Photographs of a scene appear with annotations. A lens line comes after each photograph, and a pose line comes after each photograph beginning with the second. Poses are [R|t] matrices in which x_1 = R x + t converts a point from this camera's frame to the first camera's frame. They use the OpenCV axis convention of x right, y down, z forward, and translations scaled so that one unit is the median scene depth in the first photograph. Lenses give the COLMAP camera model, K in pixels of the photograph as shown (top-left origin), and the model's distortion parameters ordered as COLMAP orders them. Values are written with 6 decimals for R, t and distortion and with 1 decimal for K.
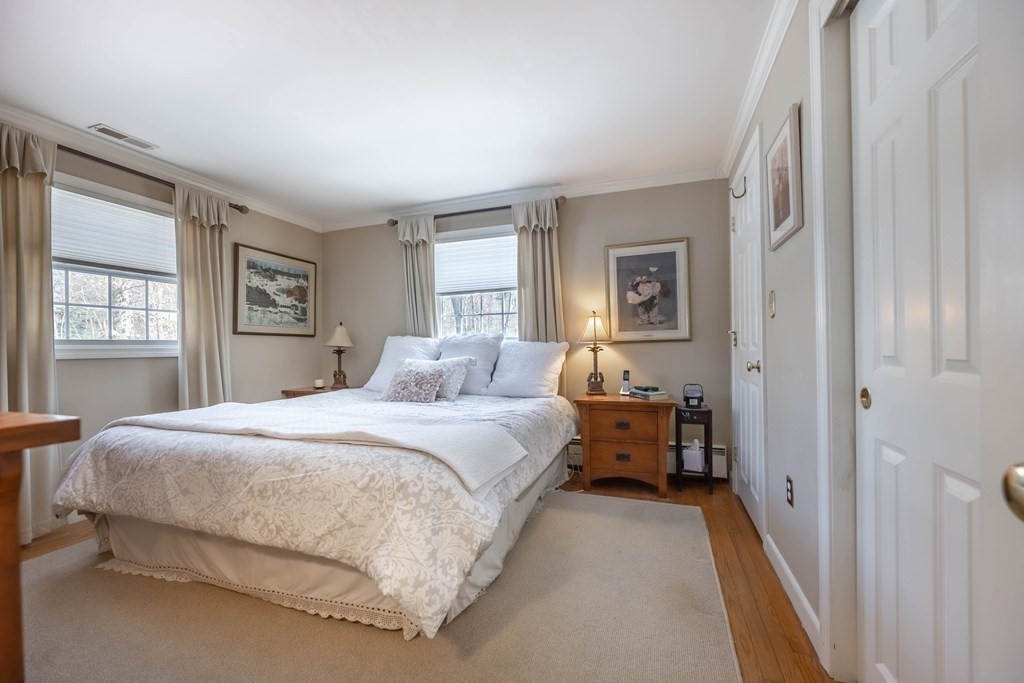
lens RADIAL K [[408.6, 0, 513.3], [0, 408.6, 345.8], [0, 0, 1]] dist [-0.002564, -0.000485]
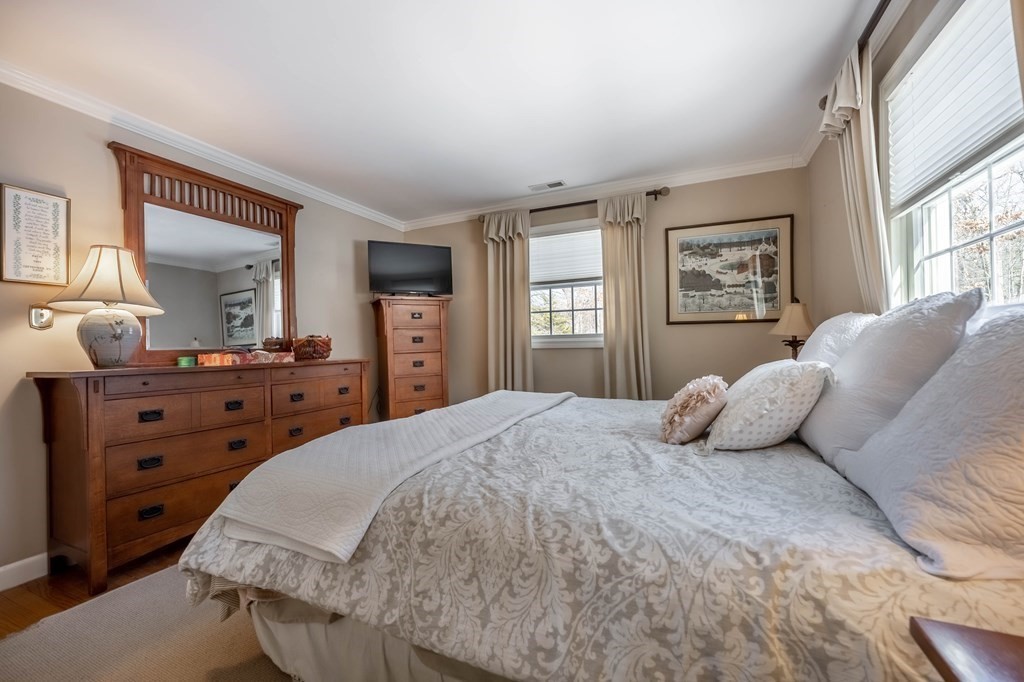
lens RADIAL K [[408.6, 0, 511.7], [0, 408.6, 340.0], [0, 0, 1]] dist [-0.002564, -0.000485]
pose [[-0.082662, 0.011770, -0.996508, 0.304935], [0.025849, 0.999619, 0.009663, -0.010785], [0.996242, -0.024960, -0.082935, 0.713445]]
